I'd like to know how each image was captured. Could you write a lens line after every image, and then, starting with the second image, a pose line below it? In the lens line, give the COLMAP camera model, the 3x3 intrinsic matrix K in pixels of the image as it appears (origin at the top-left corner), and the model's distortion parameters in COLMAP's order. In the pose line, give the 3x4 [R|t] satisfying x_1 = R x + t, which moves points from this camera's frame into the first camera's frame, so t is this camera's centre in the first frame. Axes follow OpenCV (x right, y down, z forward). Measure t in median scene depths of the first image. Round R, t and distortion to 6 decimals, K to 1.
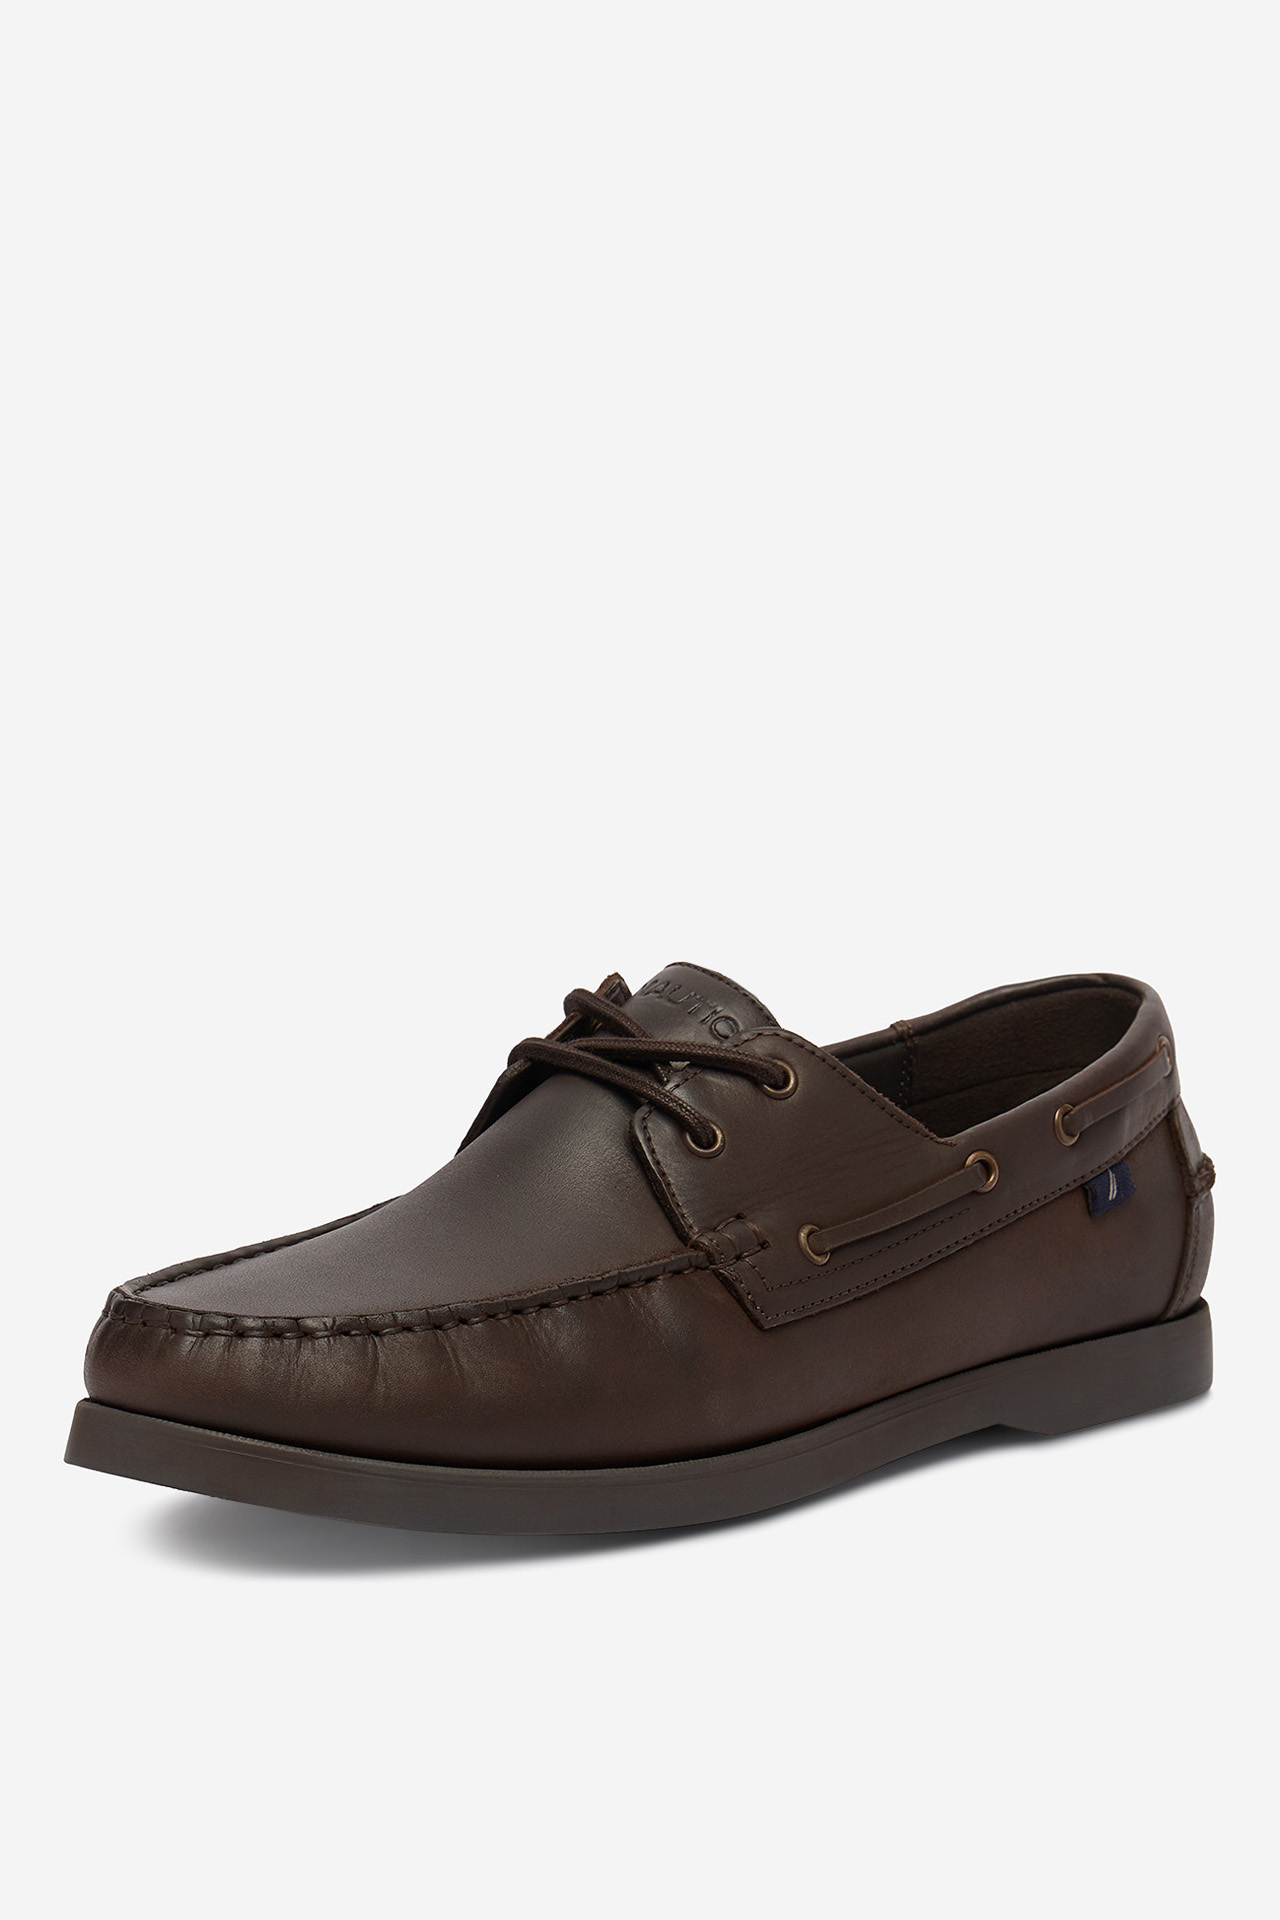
lens RADIAL K [[4361.6, 0, 640.7], [0, 4361.6, 960.6], [0, 0, 1]] dist [0.034710, 0.000000]
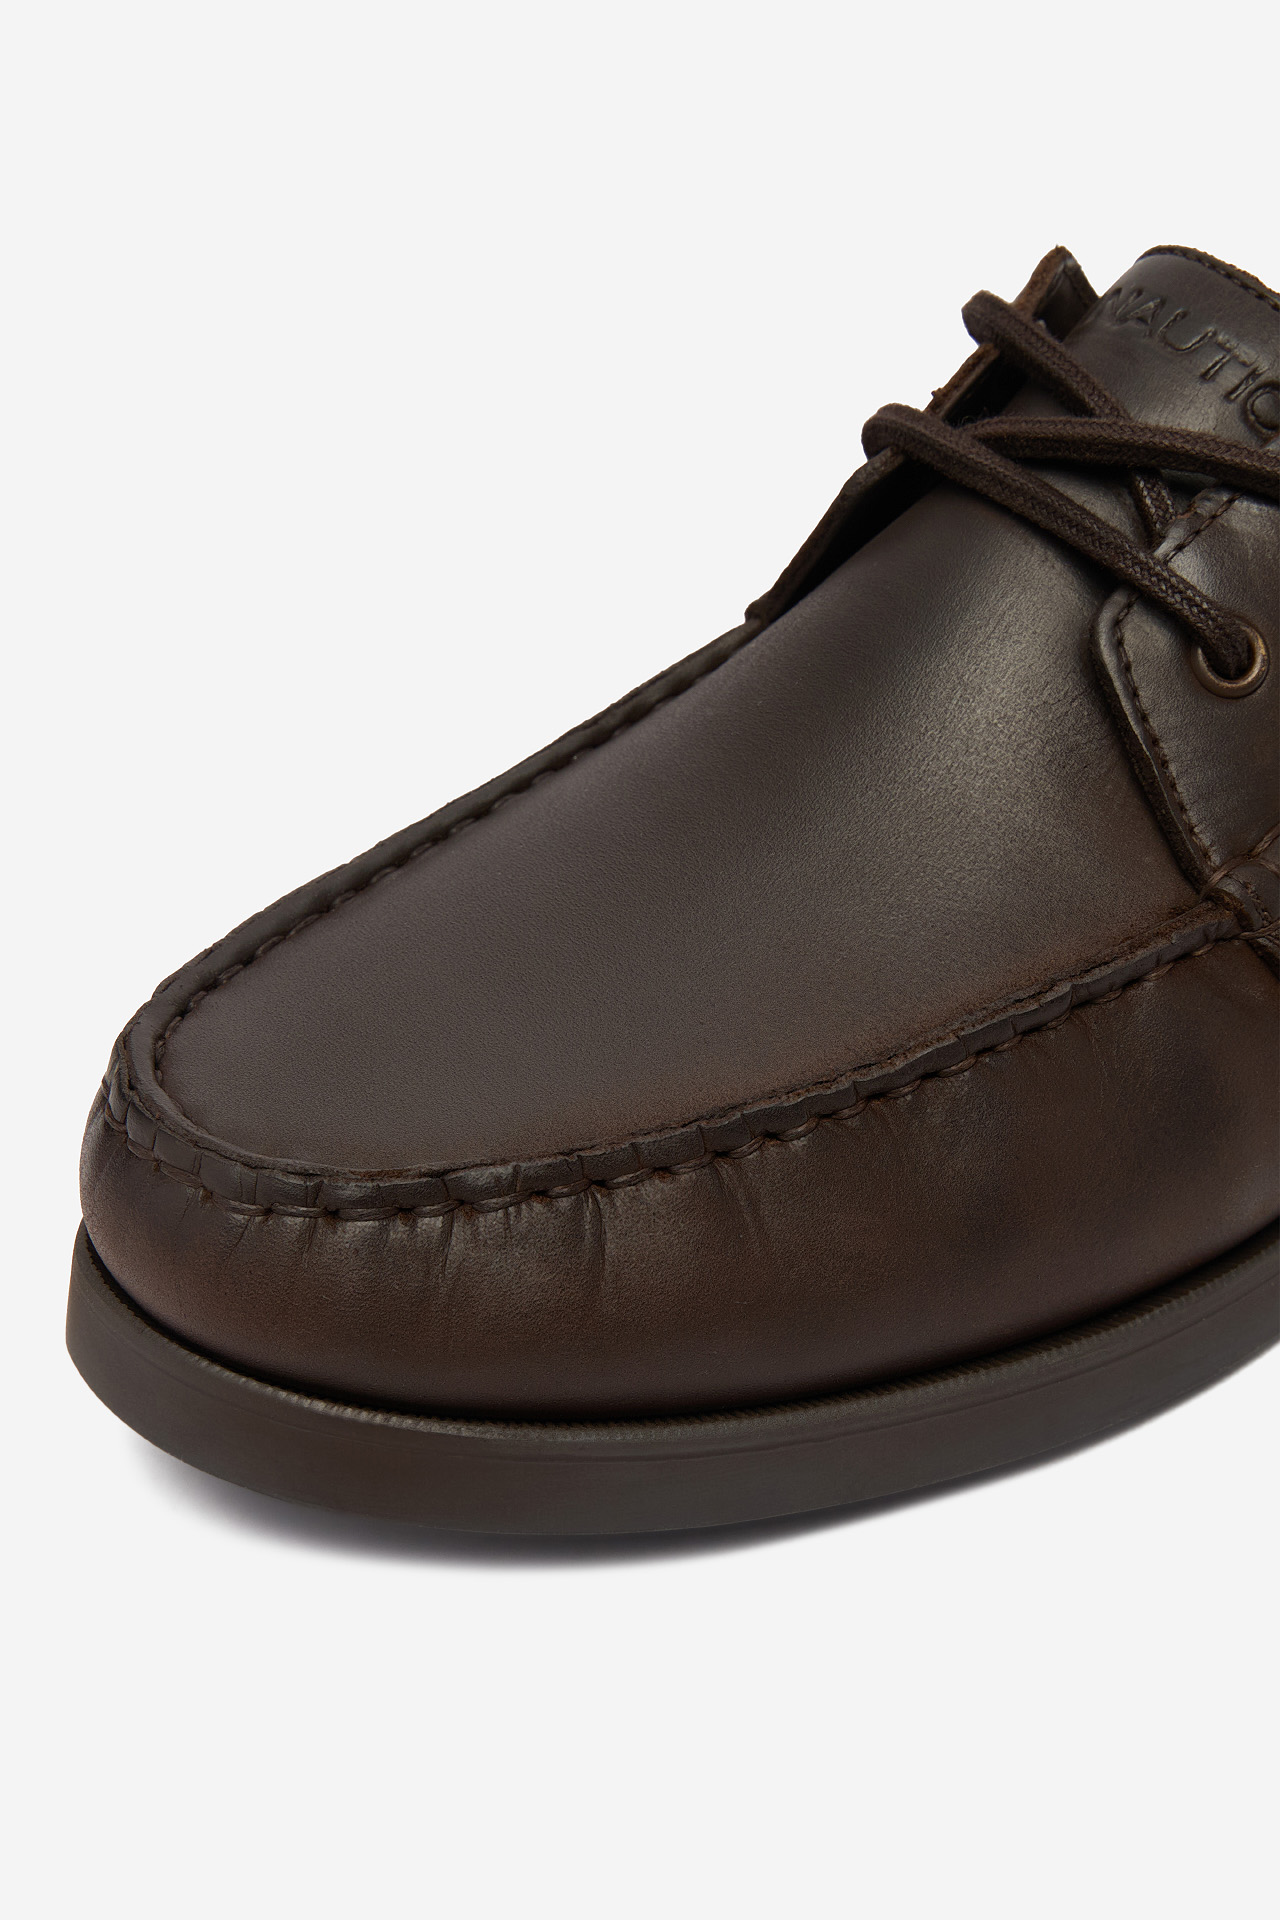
lens RADIAL K [[2281.0, 0, 628.0], [0, 2281.0, 958.4], [0, 0, 1]] dist [0.064560, 0.000000]
pose [[0.991404, 0.014855, -0.129988, -0.021949], [0.044083, 0.897511, 0.438783, -0.053347], [0.123184, -0.440741, 0.889142, 0.738187]]
